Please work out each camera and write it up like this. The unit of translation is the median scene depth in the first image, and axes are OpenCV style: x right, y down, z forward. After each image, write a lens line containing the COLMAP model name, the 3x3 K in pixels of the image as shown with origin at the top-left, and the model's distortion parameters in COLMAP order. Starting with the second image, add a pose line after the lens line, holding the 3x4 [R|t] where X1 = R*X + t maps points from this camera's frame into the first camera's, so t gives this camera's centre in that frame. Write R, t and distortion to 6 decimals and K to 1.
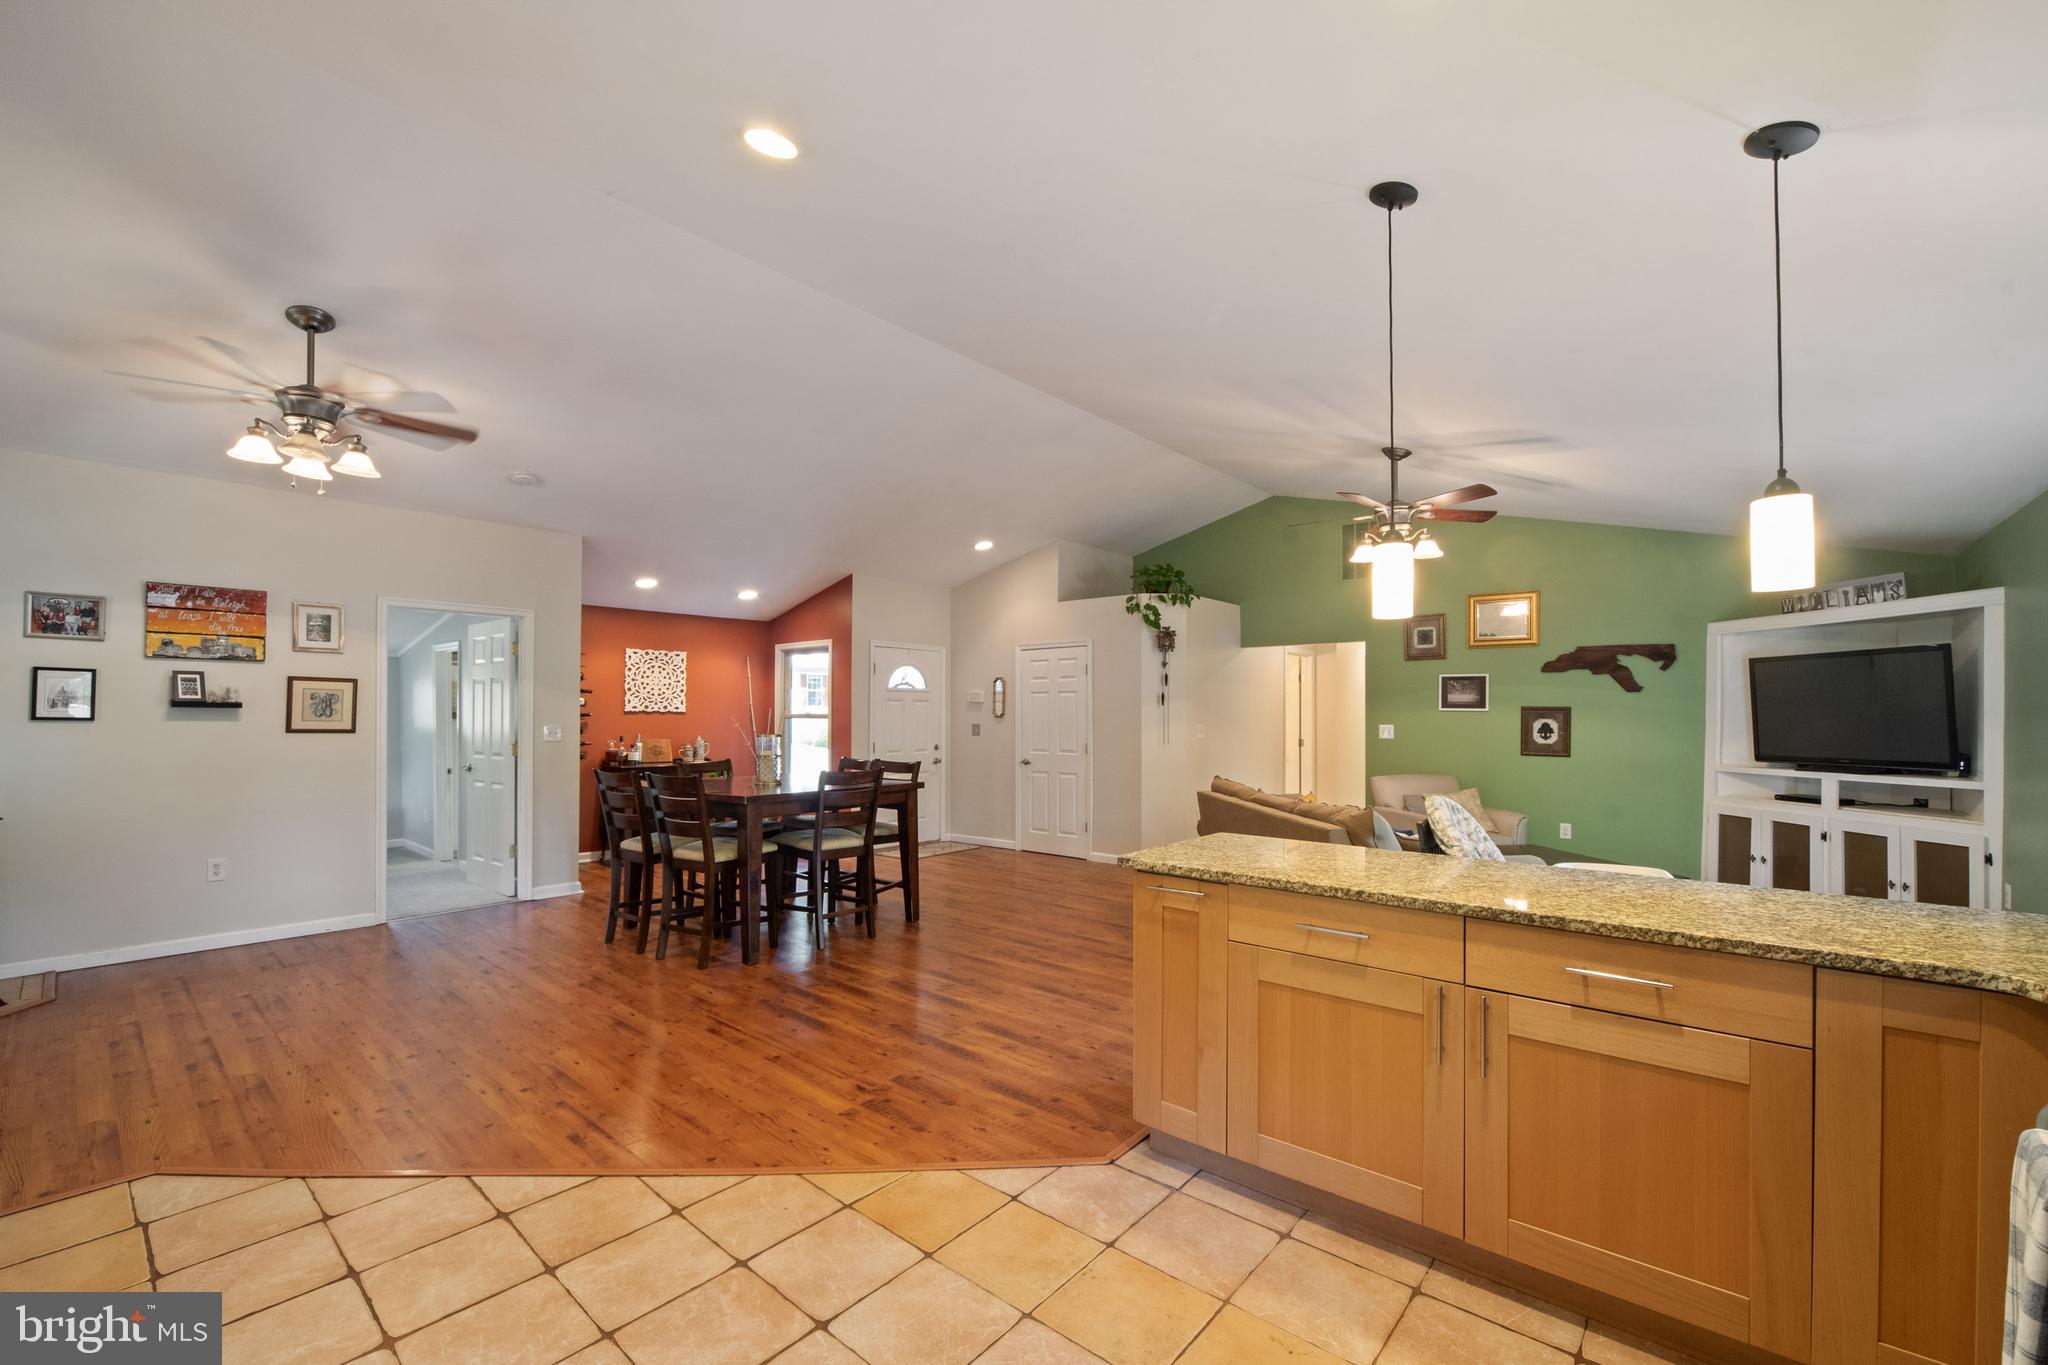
lens RADIAL K [[846.5, 0, 1023.0], [0, 846.5, 708.6], [0, 0, 1]] dist [-0.011882, 0.000278]
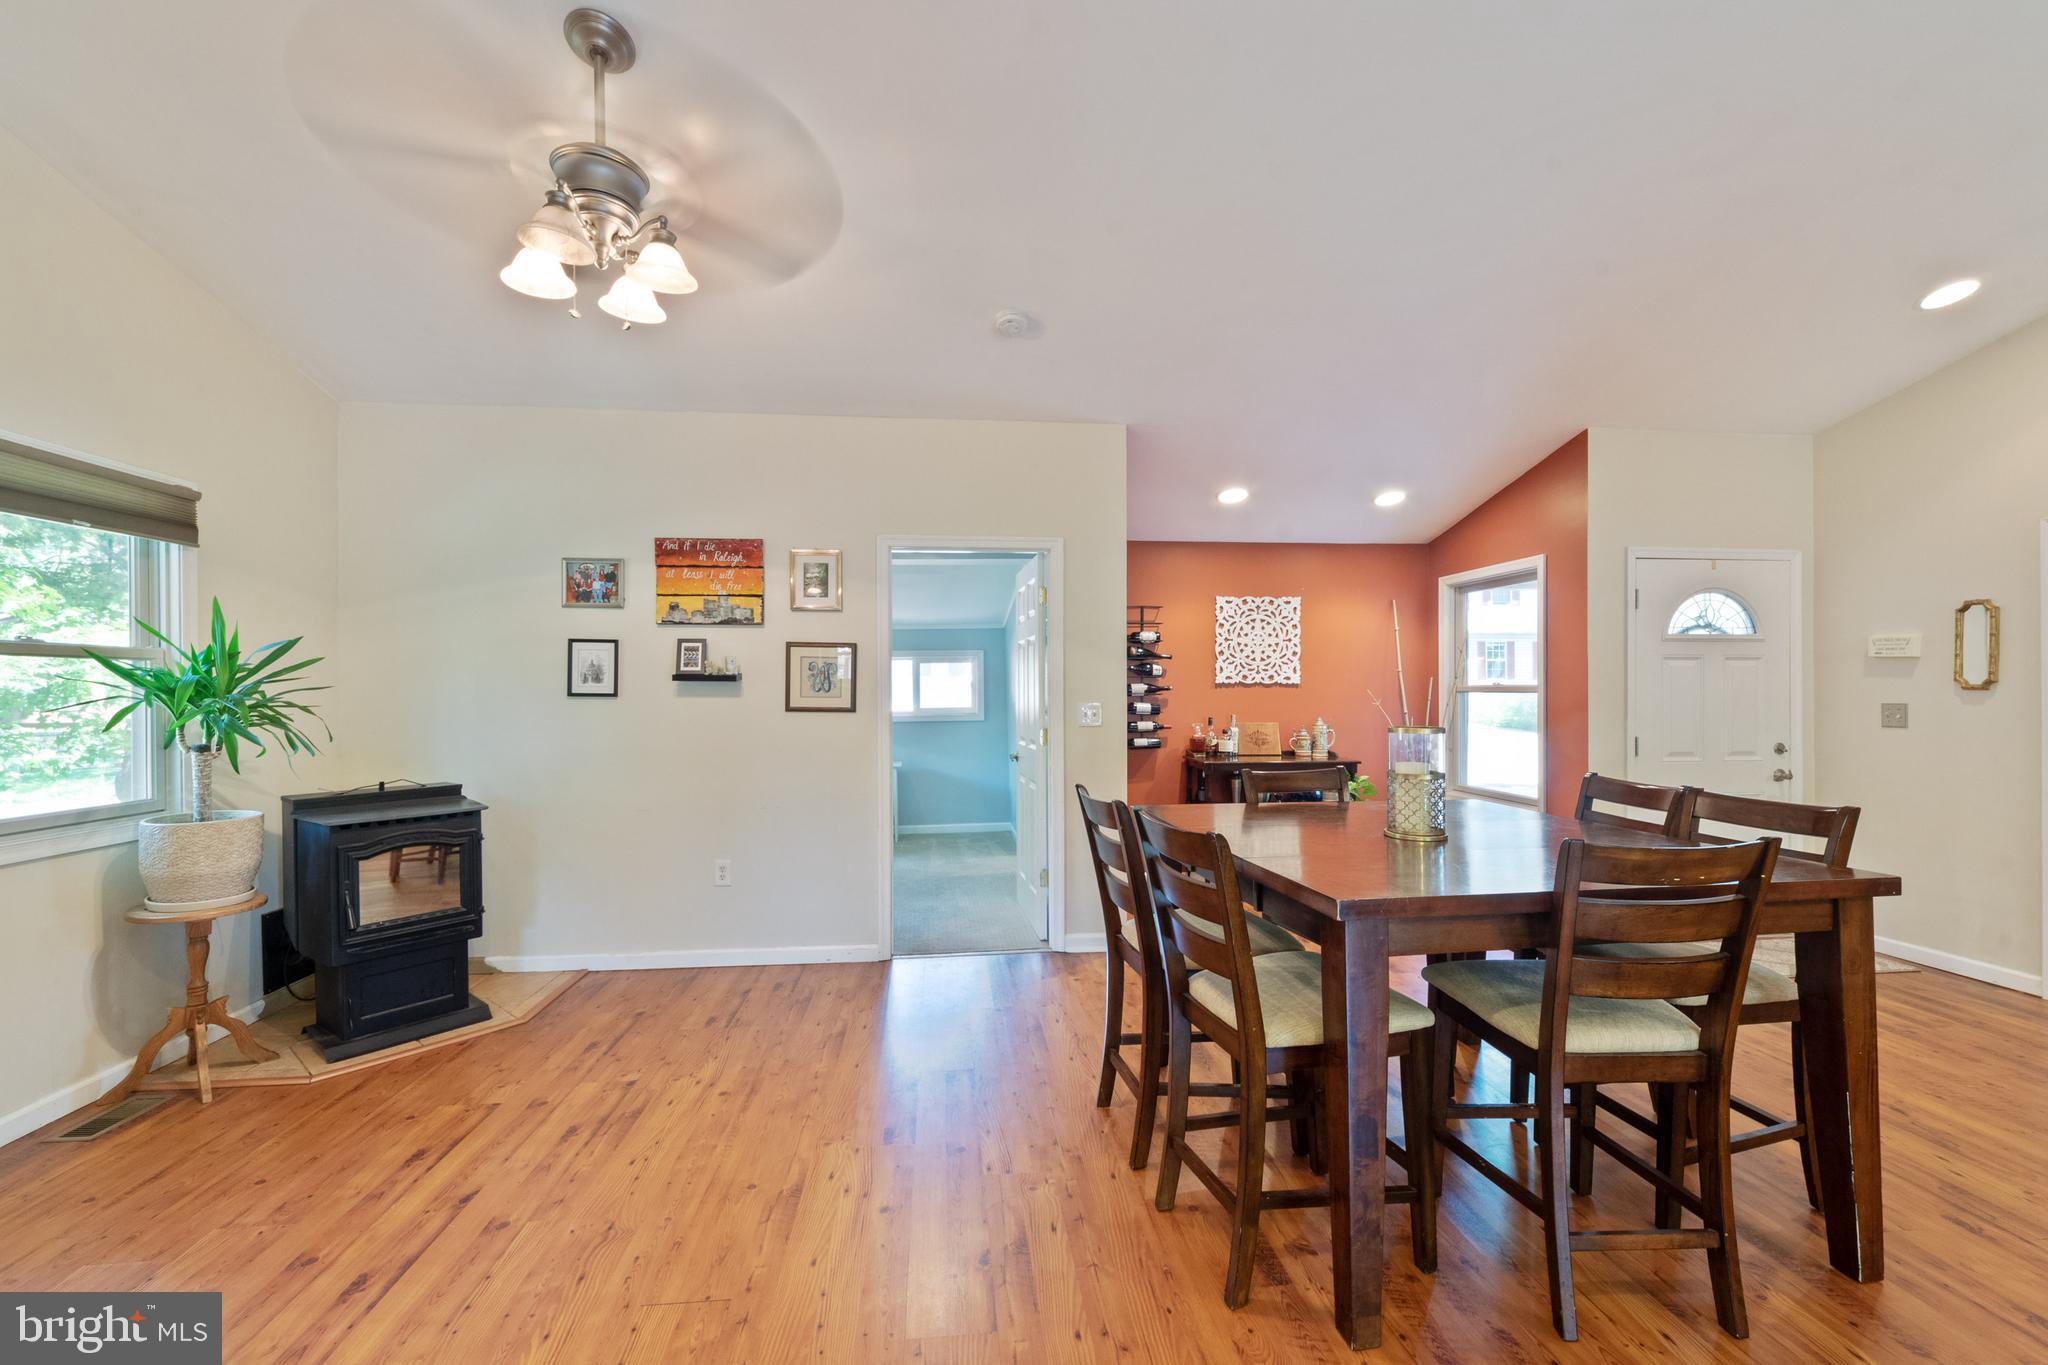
lens RADIAL K [[833.3, 0, 1018.2], [0, 833.3, 690.8], [0, 0, 1]] dist [0.000417, 0.000071]
pose [[0.724616, -0.003917, -0.689142, -0.146826], [0.010114, 0.999937, 0.004951, 0.006381], [0.689079, -0.010558, 0.724610, 0.529764]]
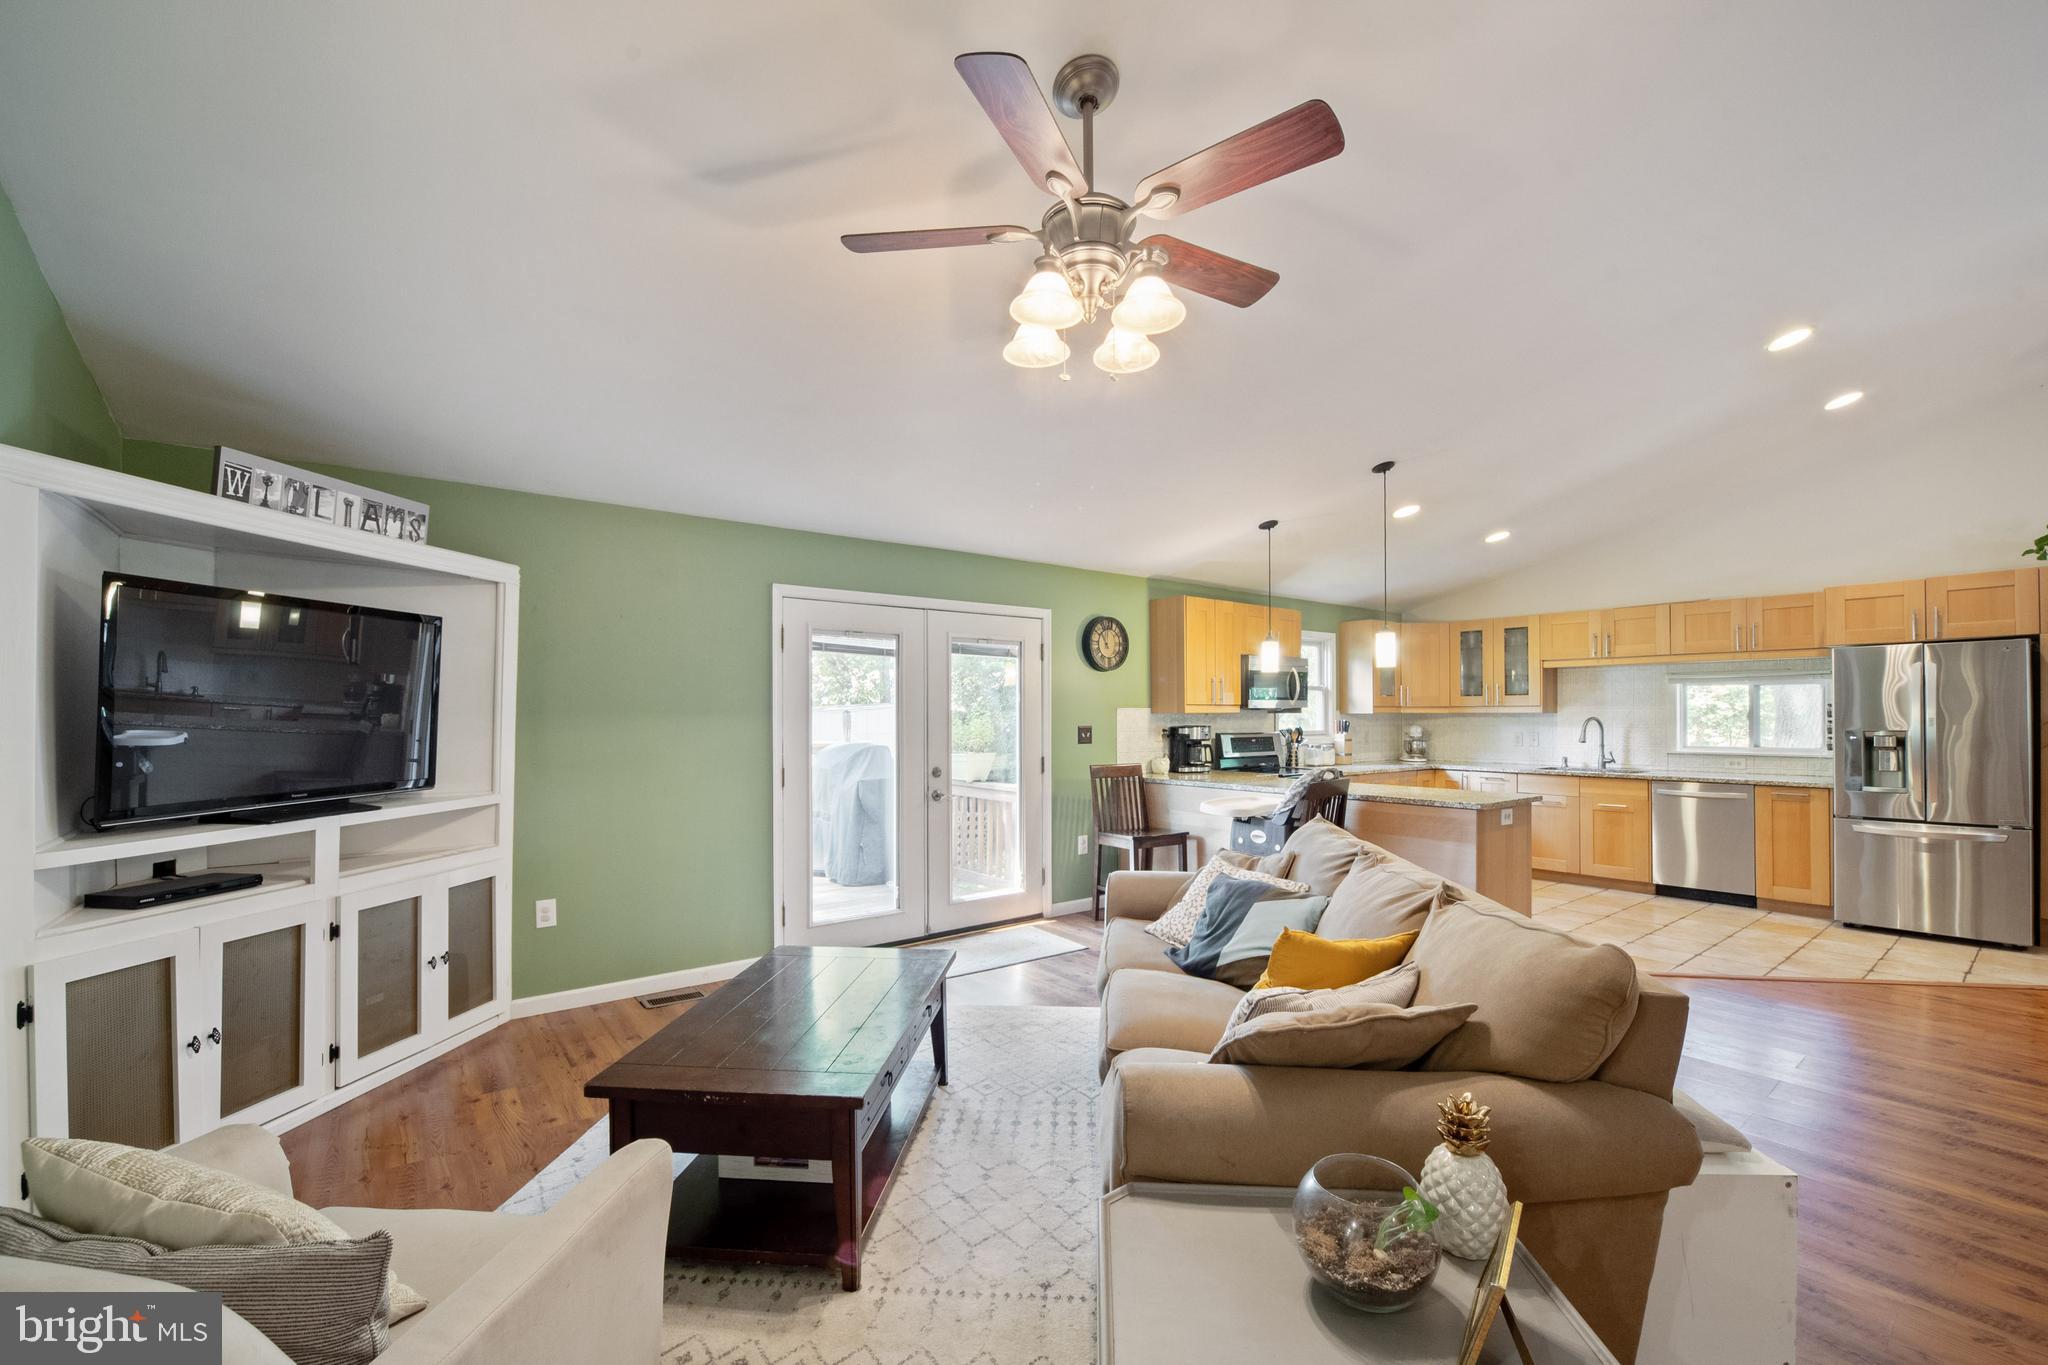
lens RADIAL K [[846.5, 0, 1023.0], [0, 846.5, 708.6], [0, 0, 1]] dist [-0.011882, 0.000278]
pose [[-0.978509, 0.001914, 0.206195, 0.376837], [-0.000915, 0.999907, -0.013625, 0.011378], [-0.206202, -0.013521, -0.978416, 1.378146]]
